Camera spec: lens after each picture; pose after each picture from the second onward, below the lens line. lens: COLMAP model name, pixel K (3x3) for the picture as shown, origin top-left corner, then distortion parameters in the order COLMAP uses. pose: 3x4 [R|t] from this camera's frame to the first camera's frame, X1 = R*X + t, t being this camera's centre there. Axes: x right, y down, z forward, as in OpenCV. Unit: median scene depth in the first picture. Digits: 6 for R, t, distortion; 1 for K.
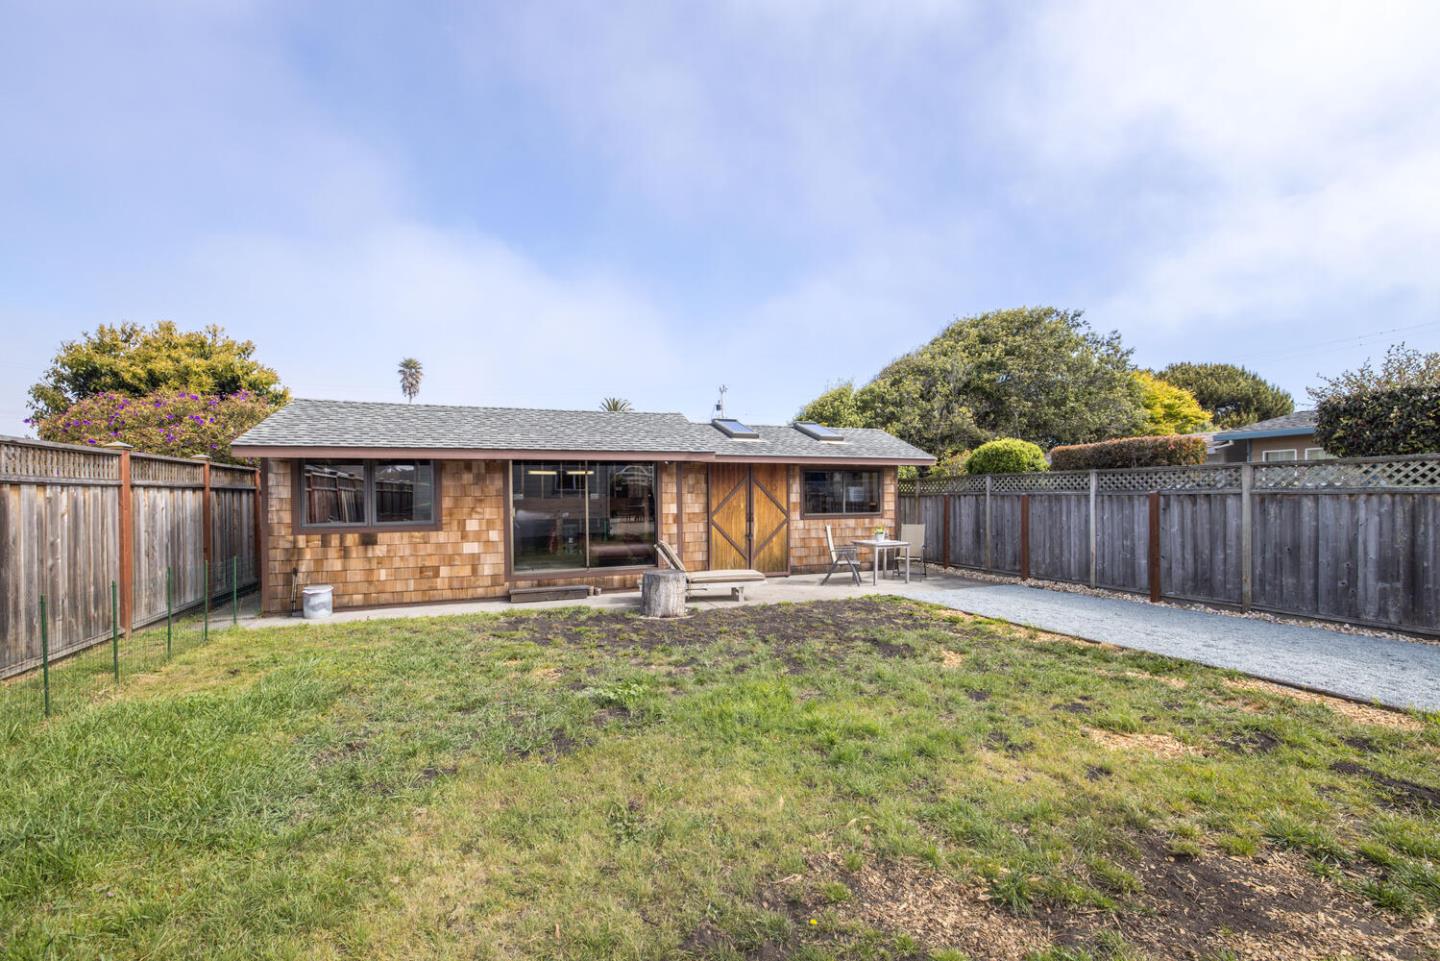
lens RADIAL K [[607.3, 0, 717.4], [0, 607.3, 492.2], [0, 0, 1]] dist [0.002151, 0.000192]
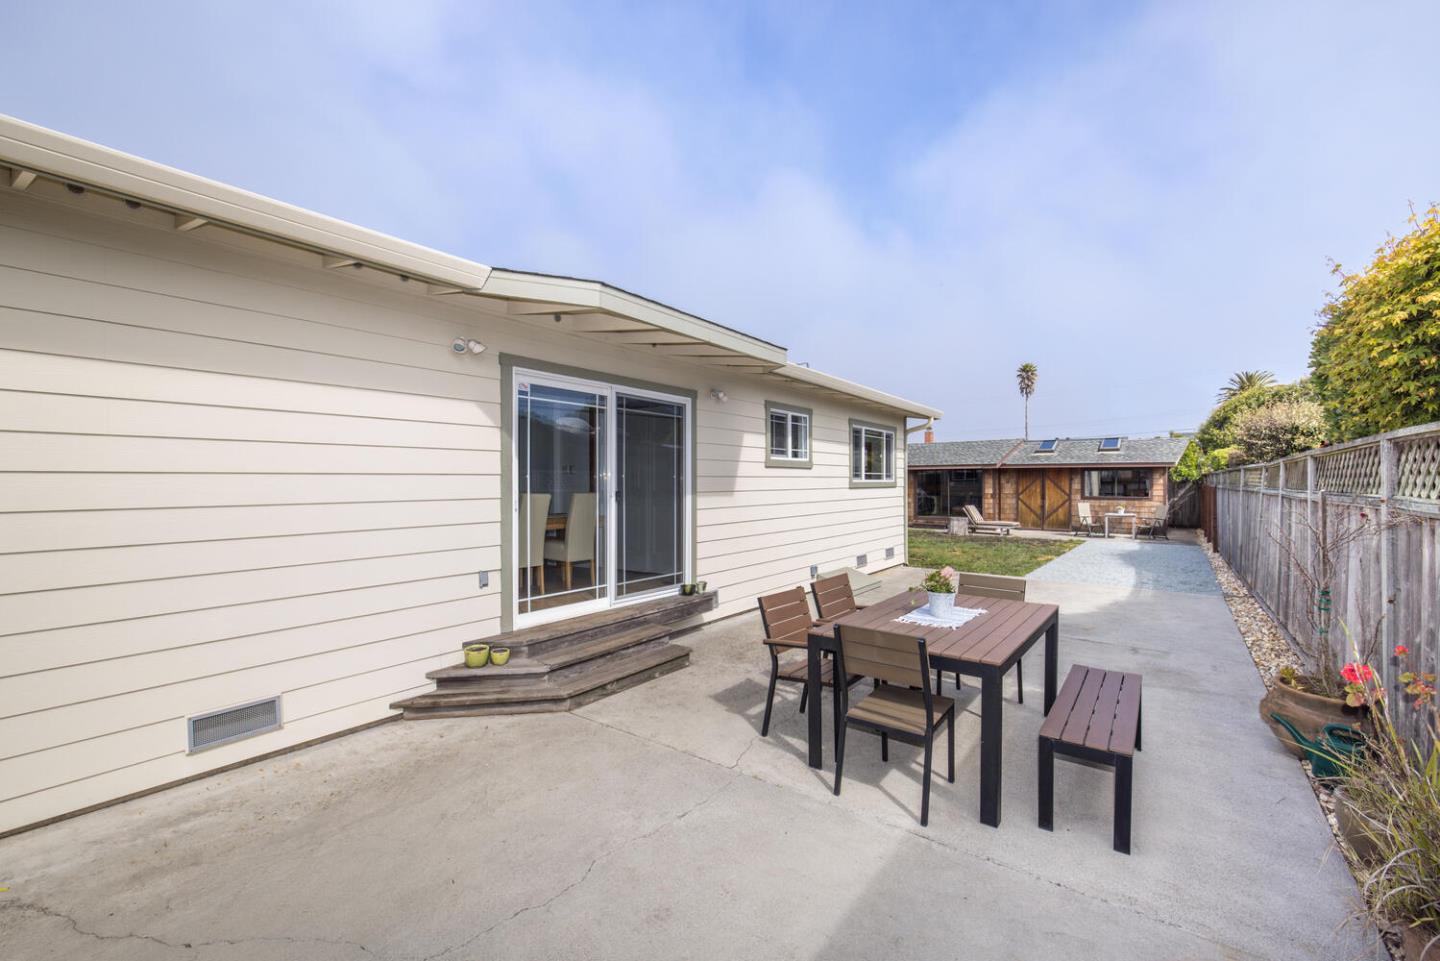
lens RADIAL K [[607.3, 0, 719.7], [0, 607.3, 483.0], [0, 0, 1]] dist [0.002151, 0.000192]
pose [[0.533648, 0.010105, -0.845647, 1.063132], [-0.001132, 0.999936, 0.011234, -0.019091], [0.845706, -0.005037, 0.533625, -0.776275]]
